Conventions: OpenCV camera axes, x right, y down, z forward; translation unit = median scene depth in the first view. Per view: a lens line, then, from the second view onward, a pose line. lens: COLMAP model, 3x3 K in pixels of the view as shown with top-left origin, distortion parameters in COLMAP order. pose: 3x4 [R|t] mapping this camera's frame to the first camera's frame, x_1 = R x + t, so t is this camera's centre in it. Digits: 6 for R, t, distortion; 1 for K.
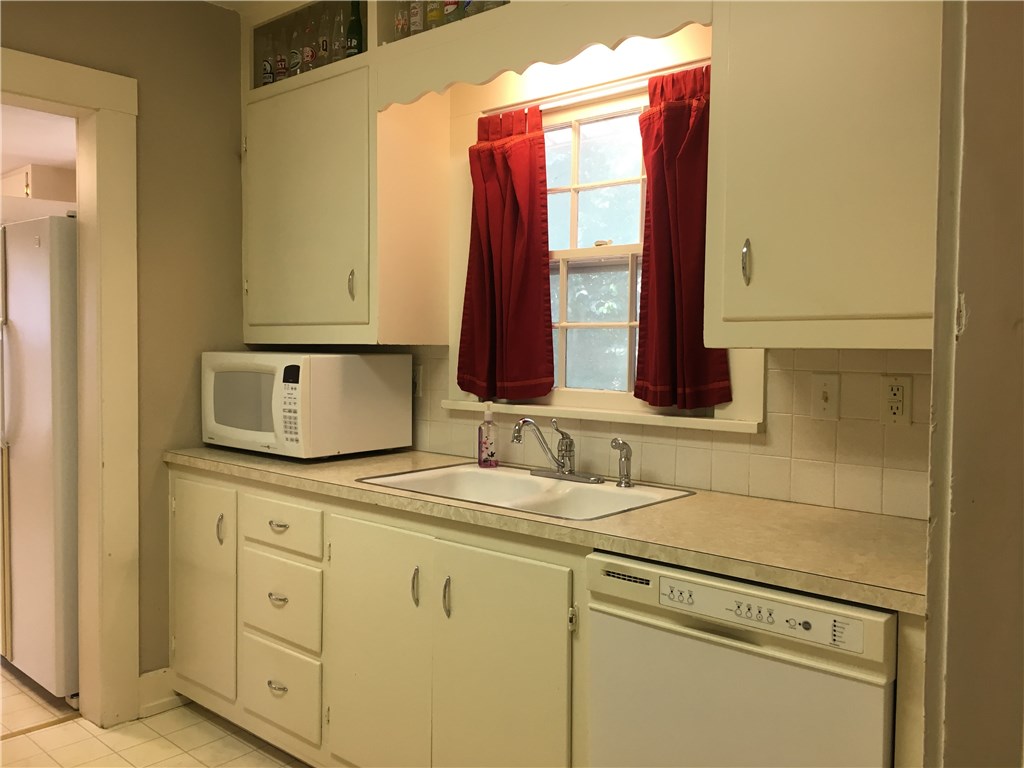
lens RADIAL K [[872.0, 0, 512.4], [0, 872.0, 388.5], [0, 0, 1]] dist [0.044013, -0.029748]
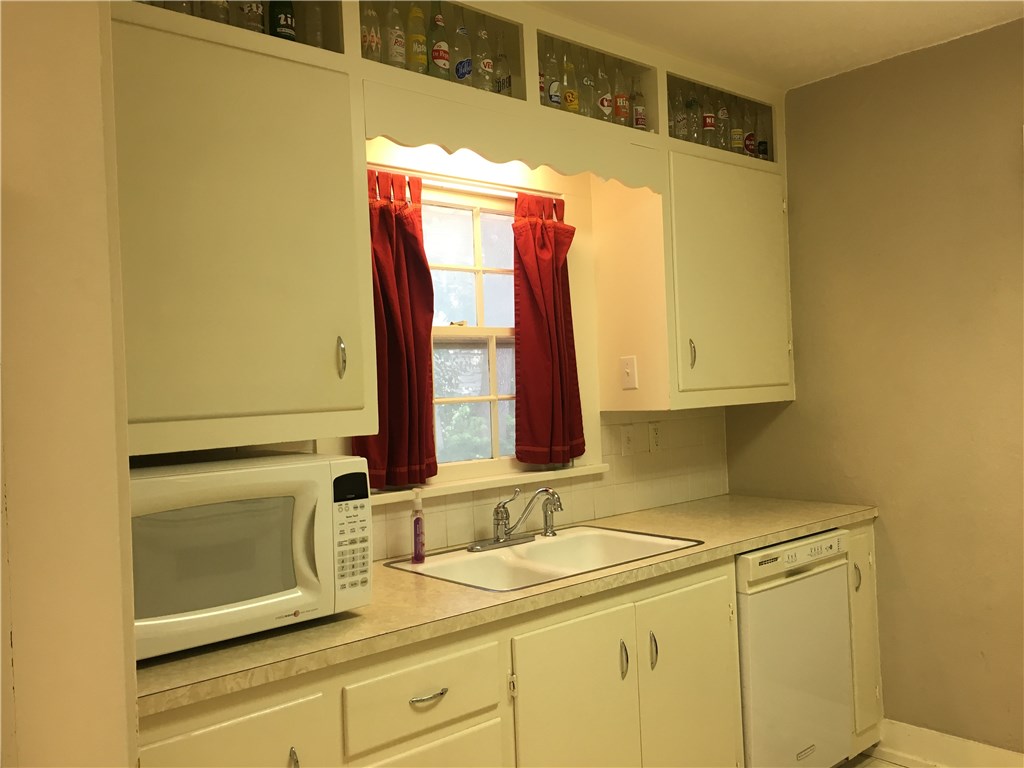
lens RADIAL K [[872.0, 0, 518.1], [0, 872.0, 386.8], [0, 0, 1]] dist [0.044013, -0.029748]
pose [[0.115038, -0.016066, 0.993231, -0.912515], [0.094558, 0.995506, 0.005151, -0.085188], [-0.988850, 0.093325, 0.116040, 0.787935]]
